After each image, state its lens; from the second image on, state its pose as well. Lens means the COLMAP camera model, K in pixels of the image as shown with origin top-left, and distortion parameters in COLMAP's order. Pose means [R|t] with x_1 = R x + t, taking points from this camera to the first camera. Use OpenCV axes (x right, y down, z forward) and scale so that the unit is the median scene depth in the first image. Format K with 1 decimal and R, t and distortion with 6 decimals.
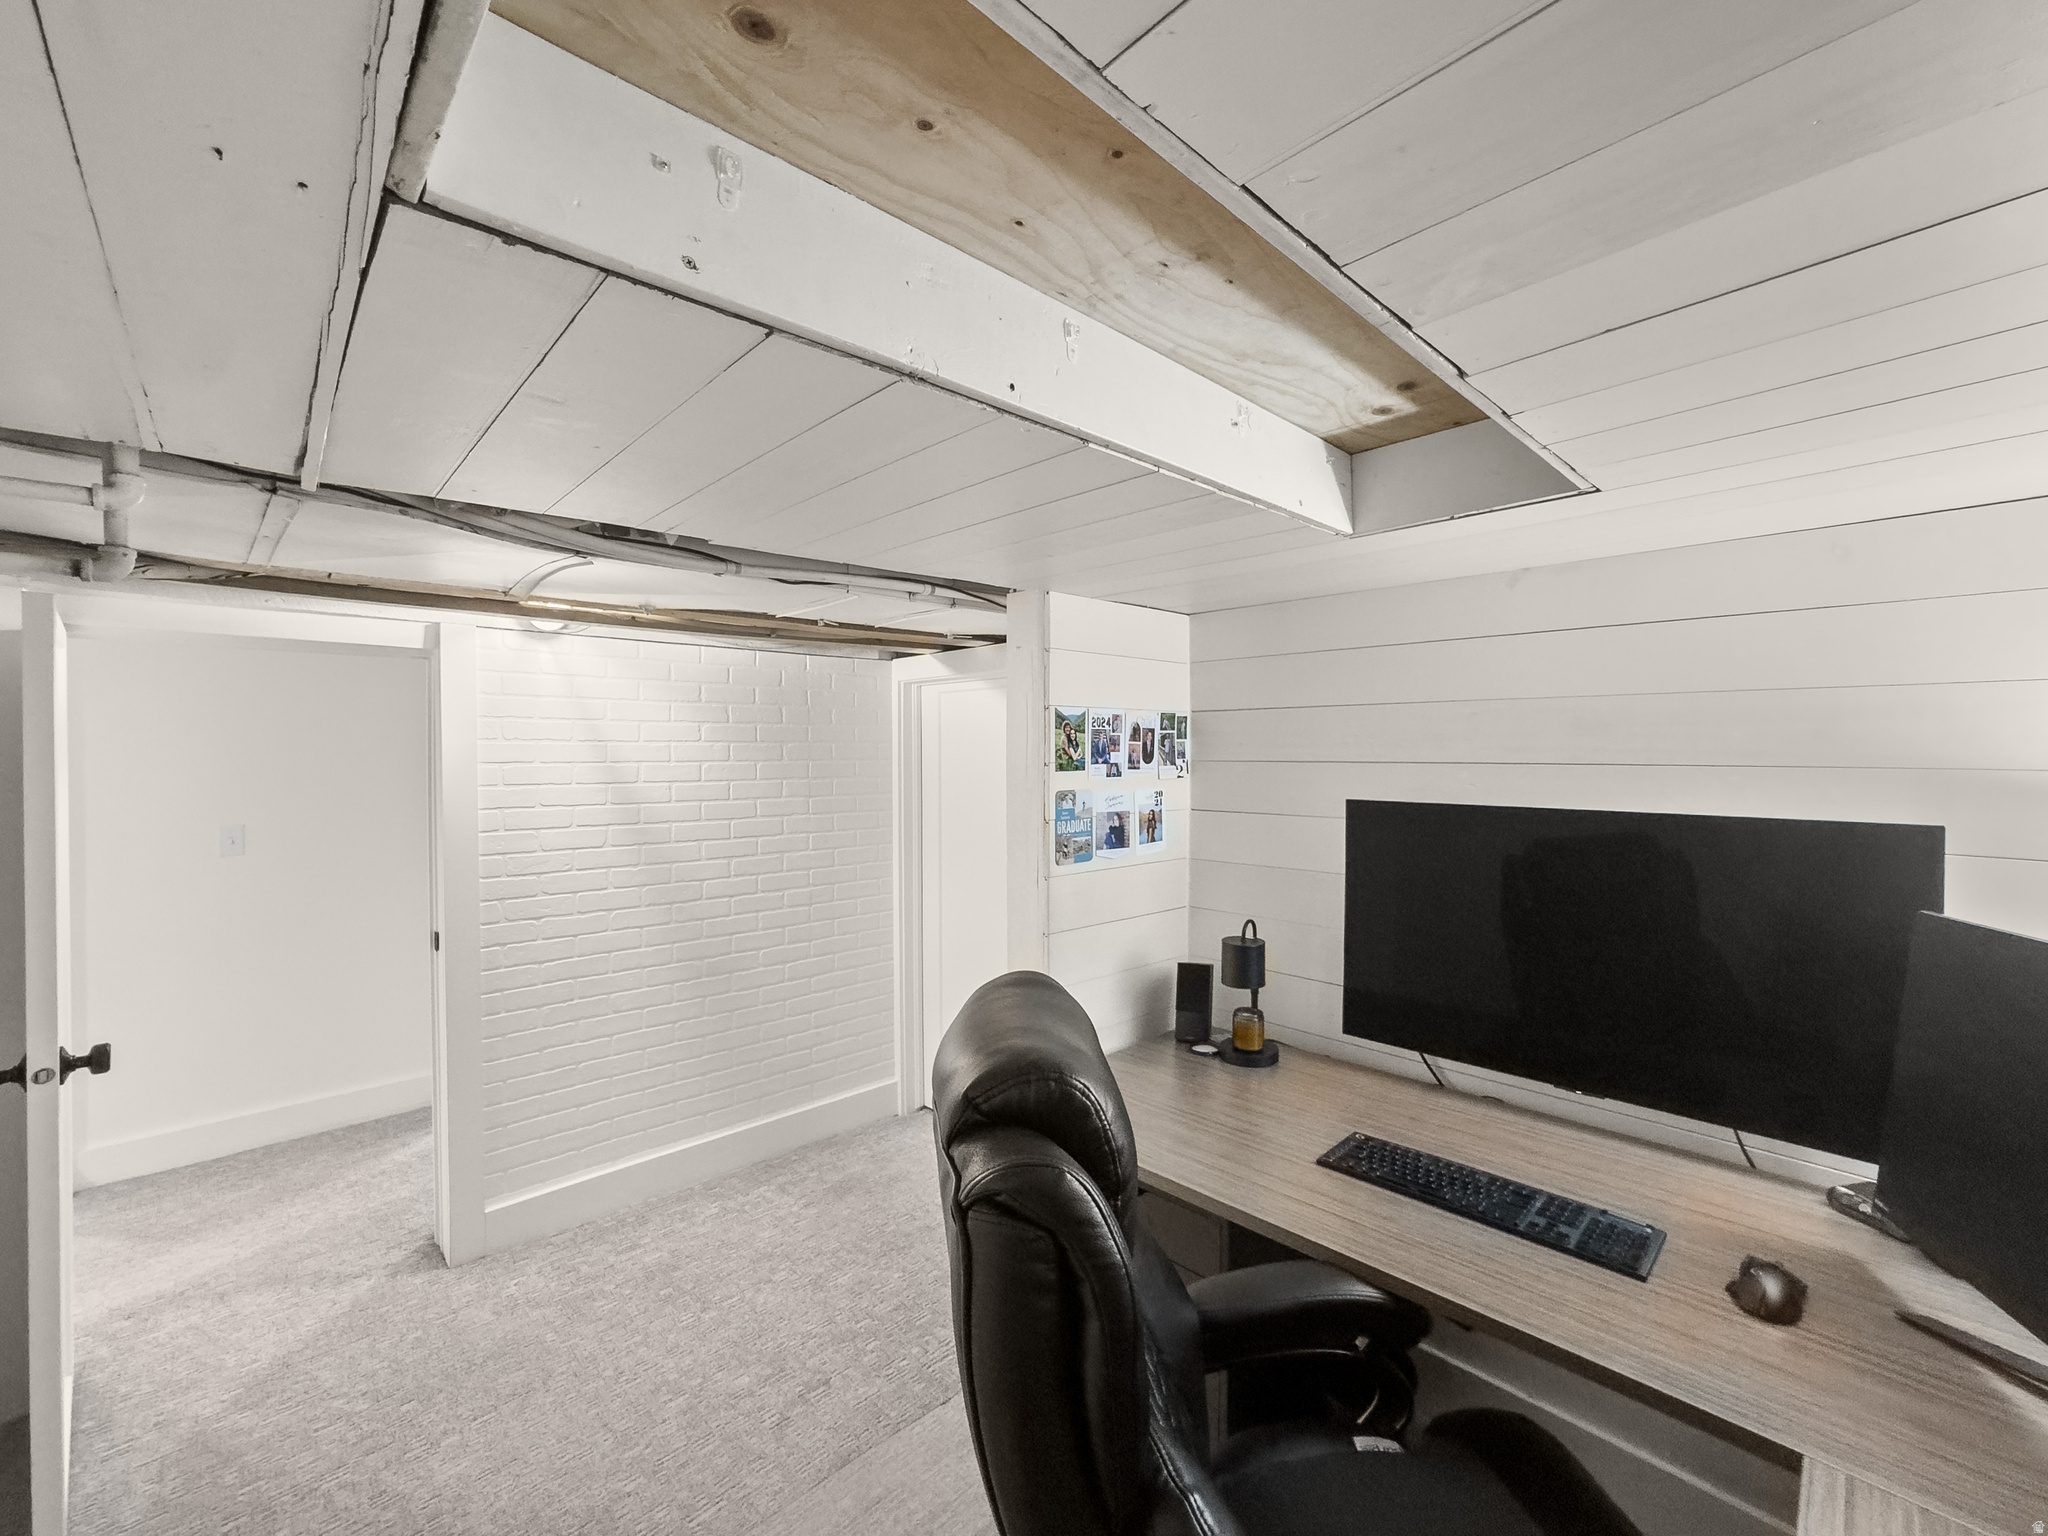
lens RADIAL K [[830.4, 0, 1024.0], [0, 830.4, 768.0], [0, 0, 1]] dist [-0.032915, 0.014378]
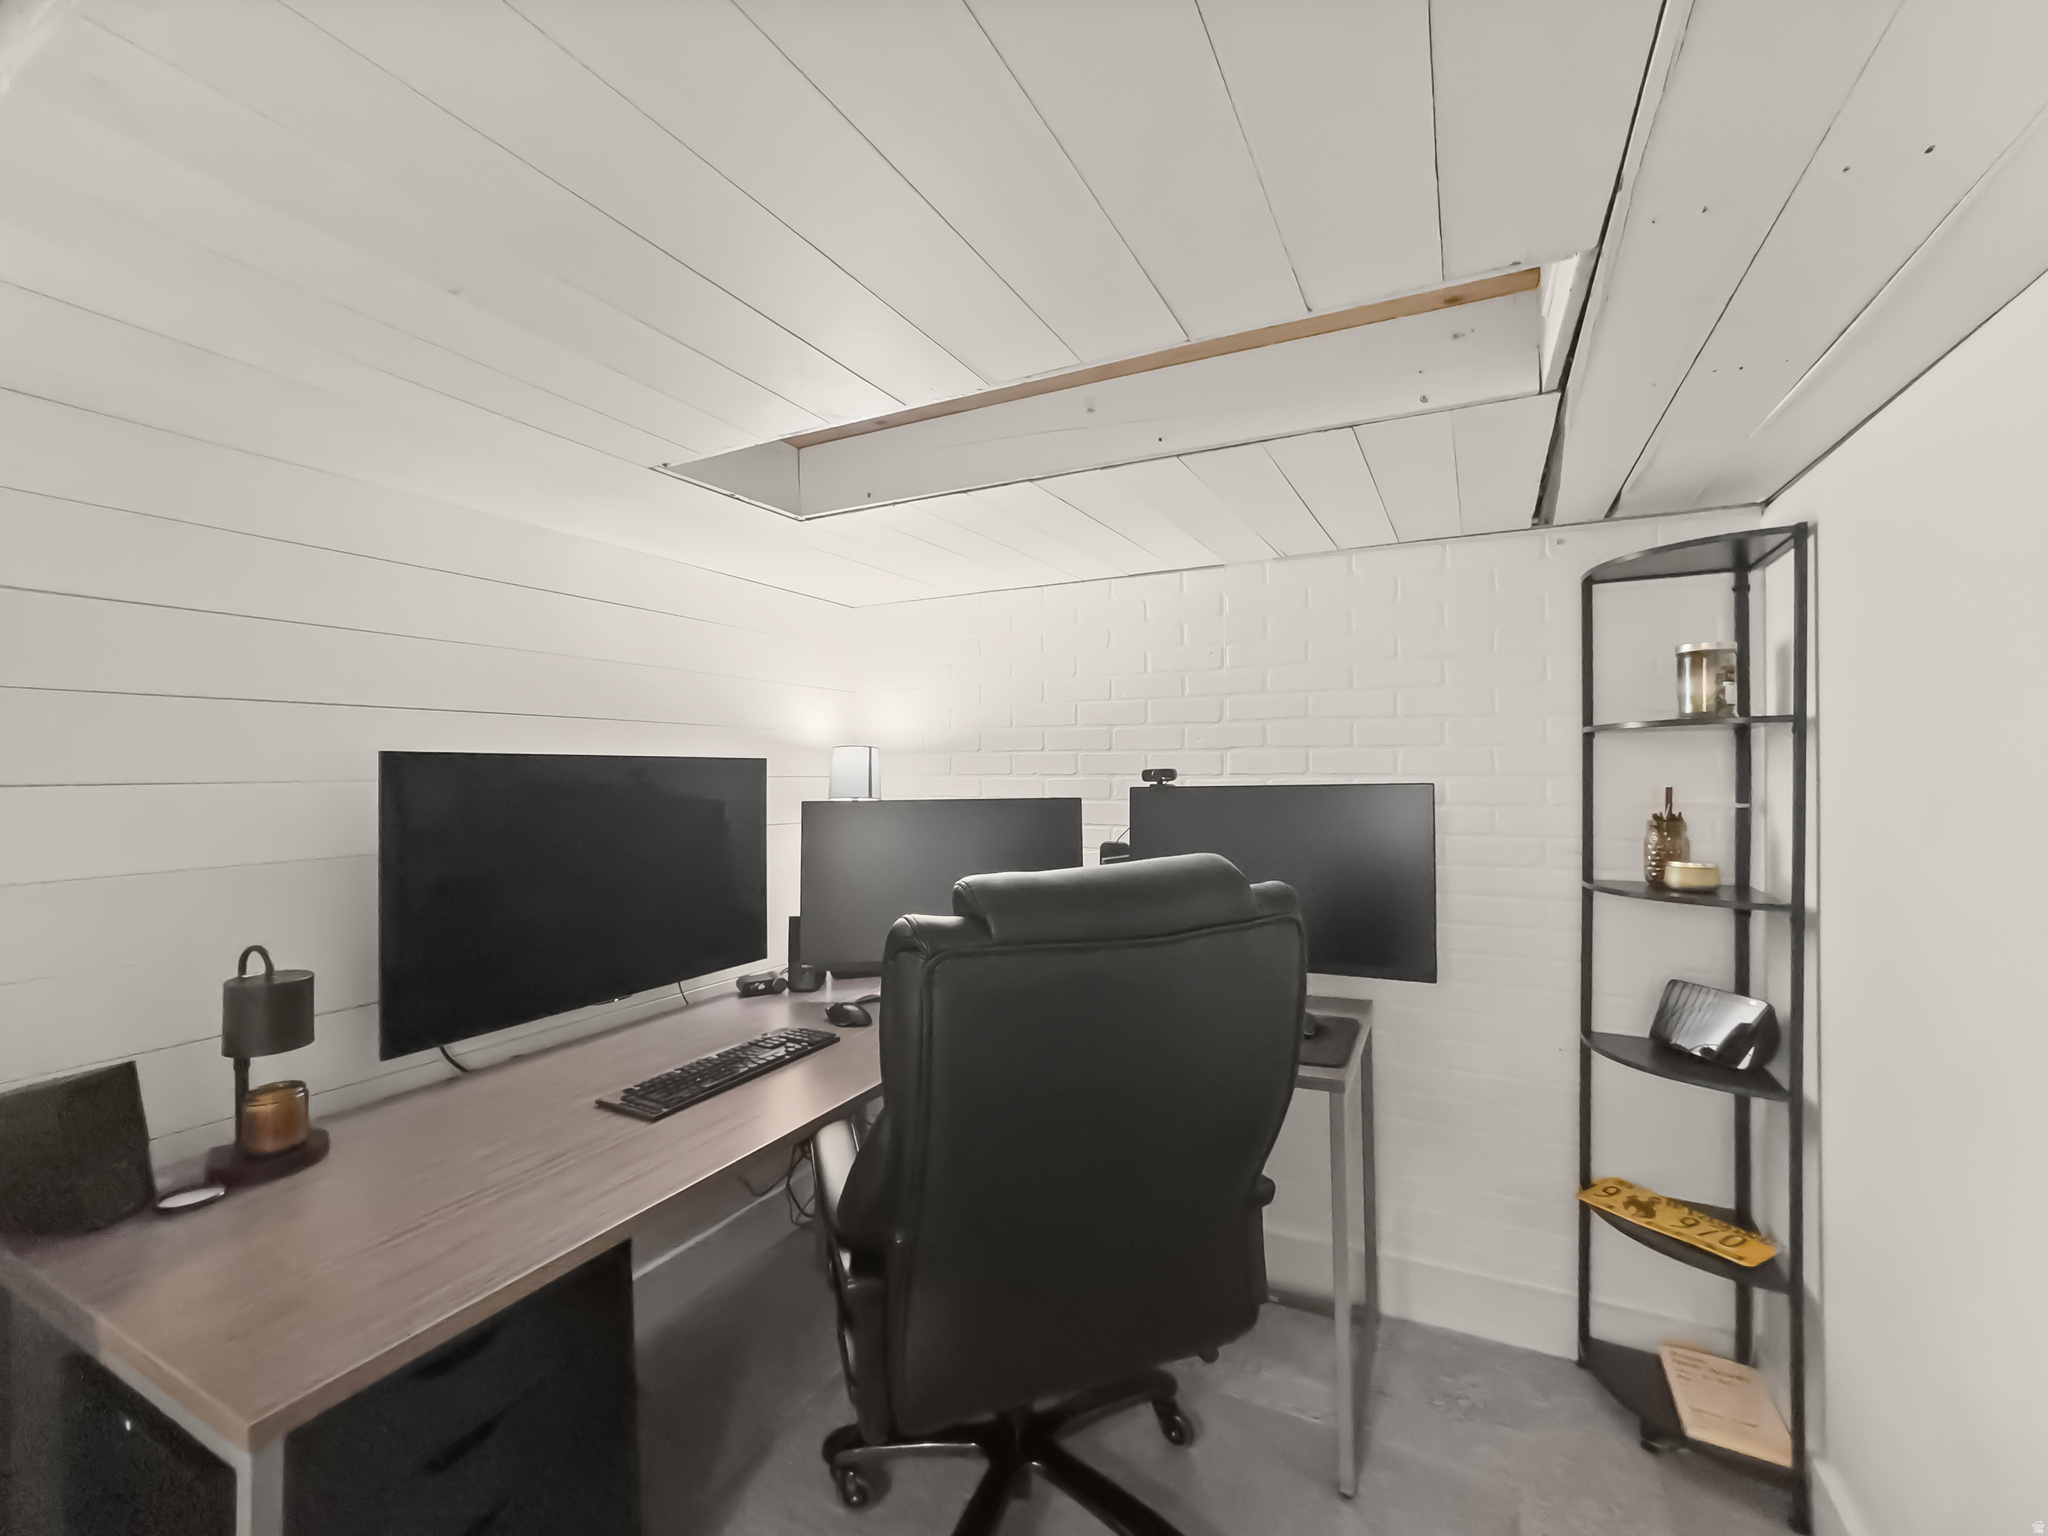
lens RADIAL K [[830.4, 0, 1024.0], [0, 830.4, 768.0], [0, 0, 1]] dist [-0.032915, 0.014378]
pose [[-0.321507, 0.002374, 0.946904, -0.516891], [0.016406, 0.999861, 0.003064, 0.062088], [-0.946765, 0.016520, -0.321501, 0.688981]]
